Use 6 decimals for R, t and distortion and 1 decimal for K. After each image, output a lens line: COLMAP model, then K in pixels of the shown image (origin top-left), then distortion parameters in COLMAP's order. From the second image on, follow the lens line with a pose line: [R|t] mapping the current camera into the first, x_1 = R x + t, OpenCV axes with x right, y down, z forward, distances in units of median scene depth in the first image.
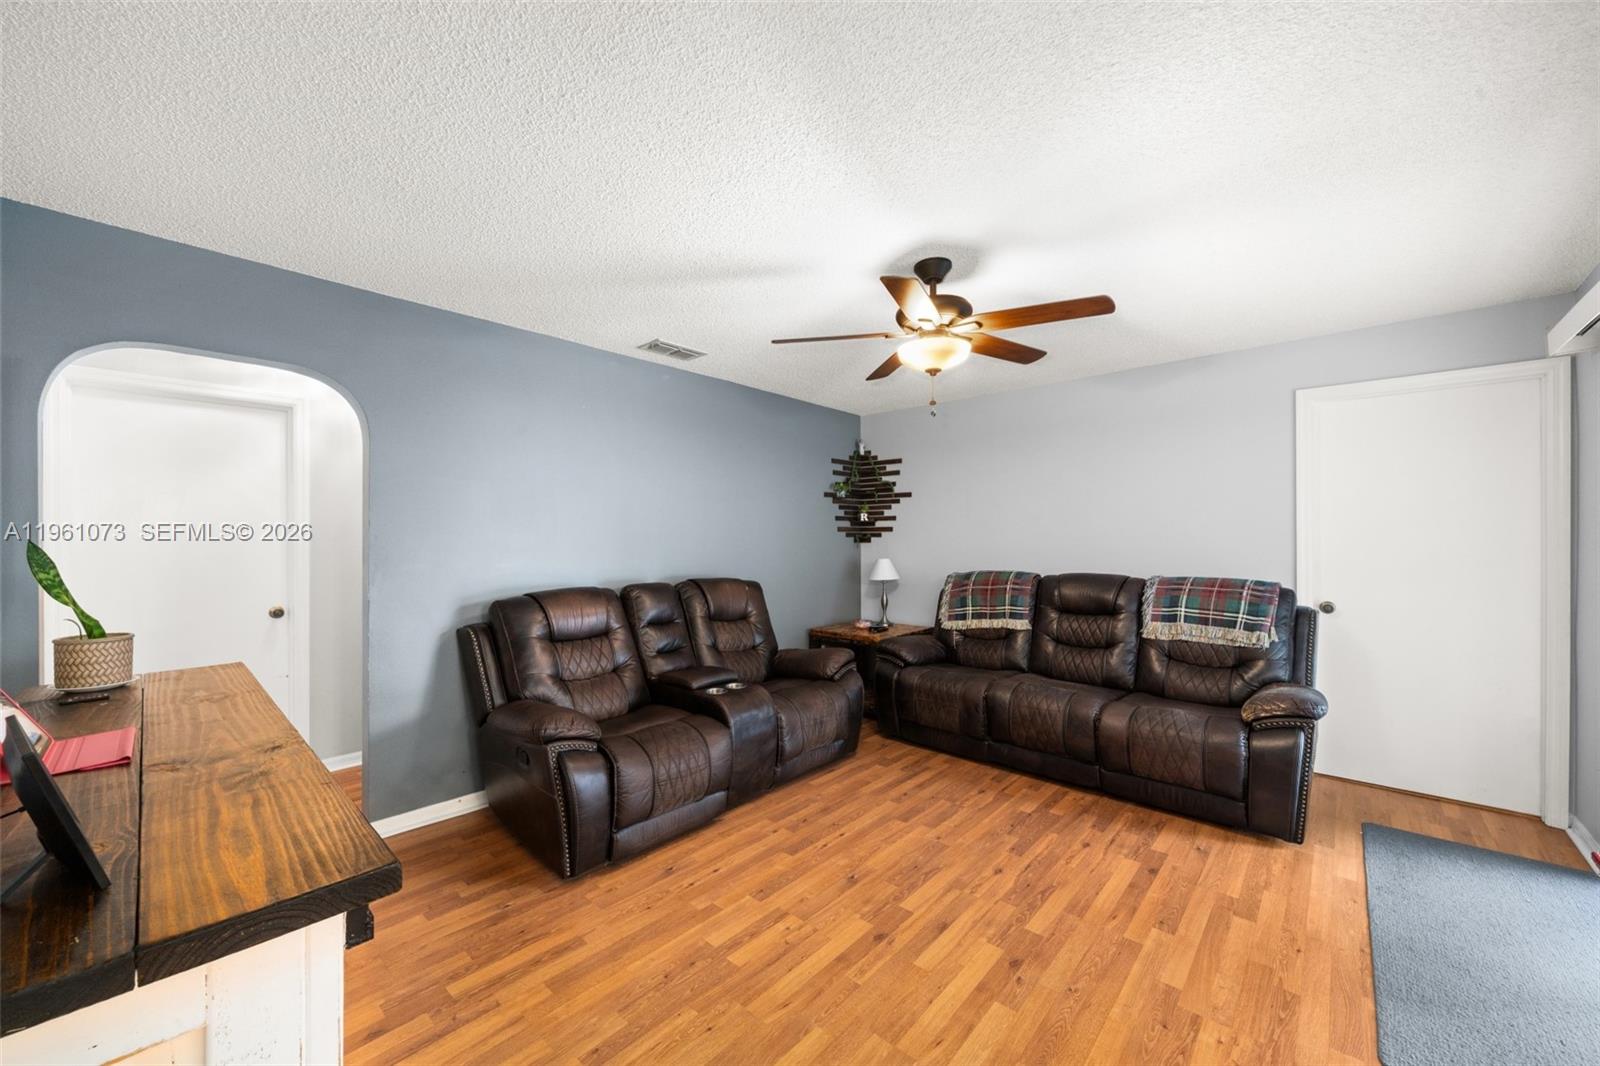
lens RADIAL K [[616.4, 0, 798.1], [0, 616.4, 544.5], [0, 0, 1]] dist [-0.000707, -0.000112]
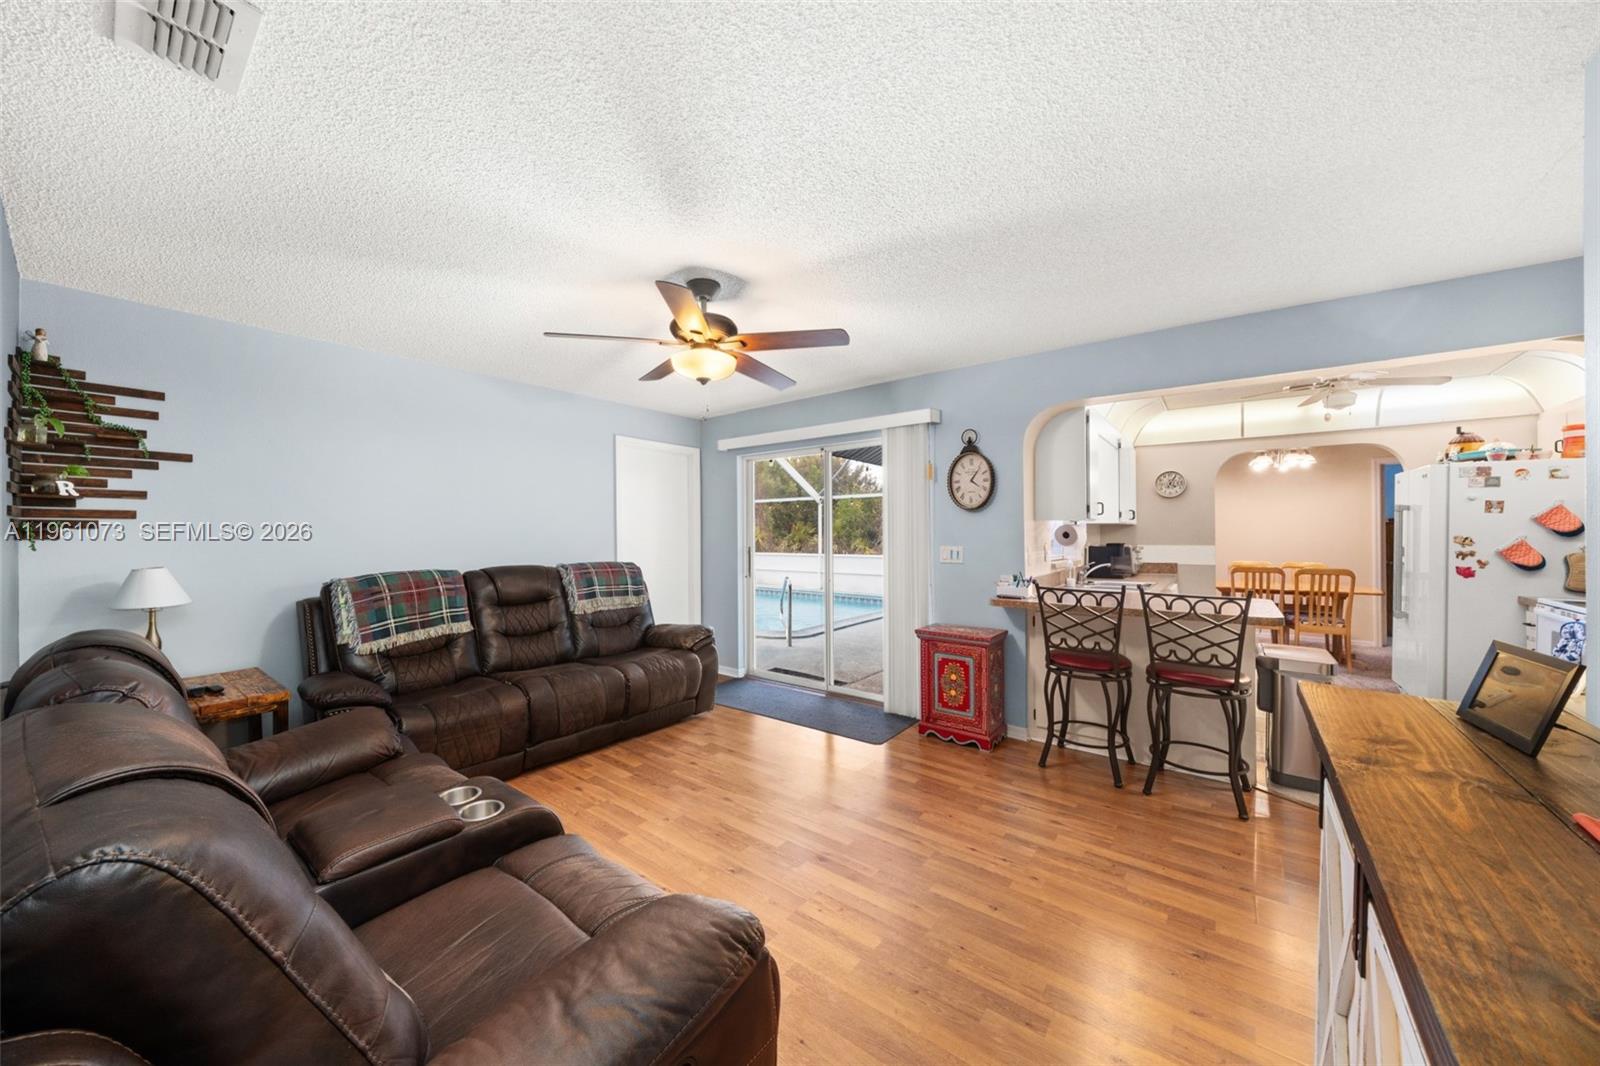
lens RADIAL K [[535.6, 0, 800.0], [0, 535.6, 533.0], [0, 0, 1]] dist [-0.006758, 0.000078]
pose [[-0.068793, 0.001414, 0.997630, -0.631841], [0.005907, 0.999982, -0.001010, -0.007673], [-0.997613, 0.005824, -0.068800, 0.757941]]
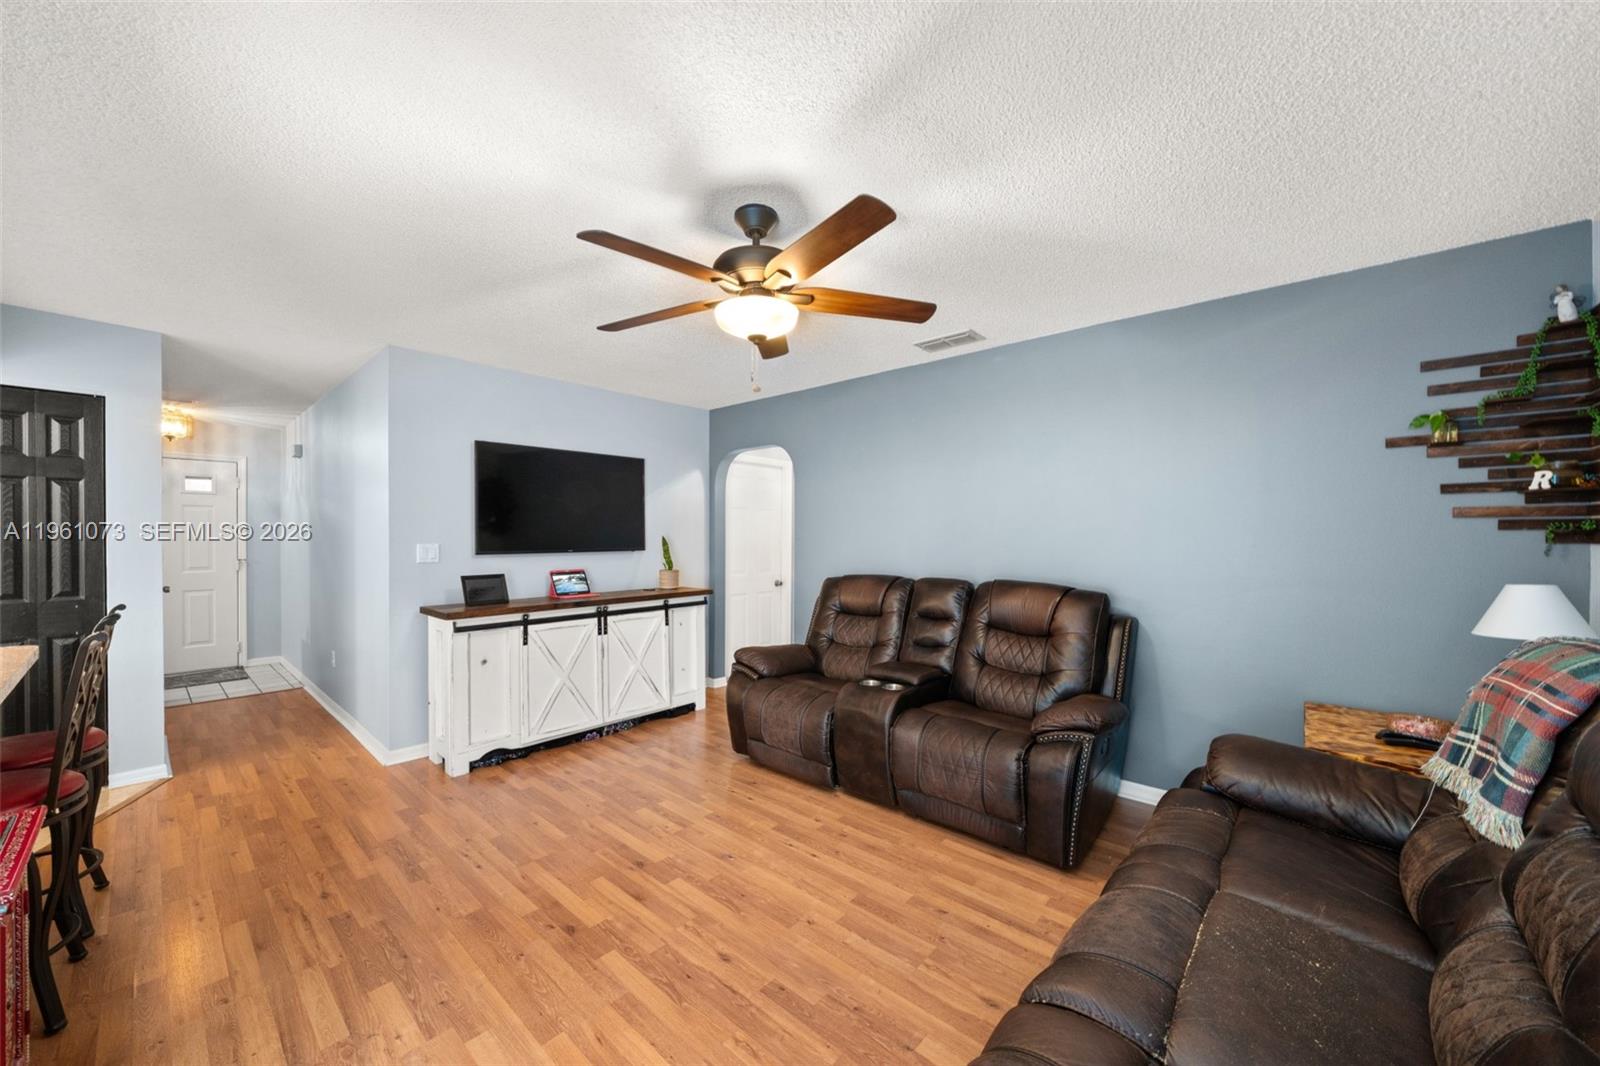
lens RADIAL K [[616.4, 0, 798.1], [0, 616.4, 544.5], [0, 0, 1]] dist [-0.000707, -0.000112]
pose [[-0.023369, 0.015895, -0.999601, 0.905046], [-0.006236, 0.999852, 0.016044, -0.010102], [0.999707, 0.006608, -0.023266, 0.909311]]
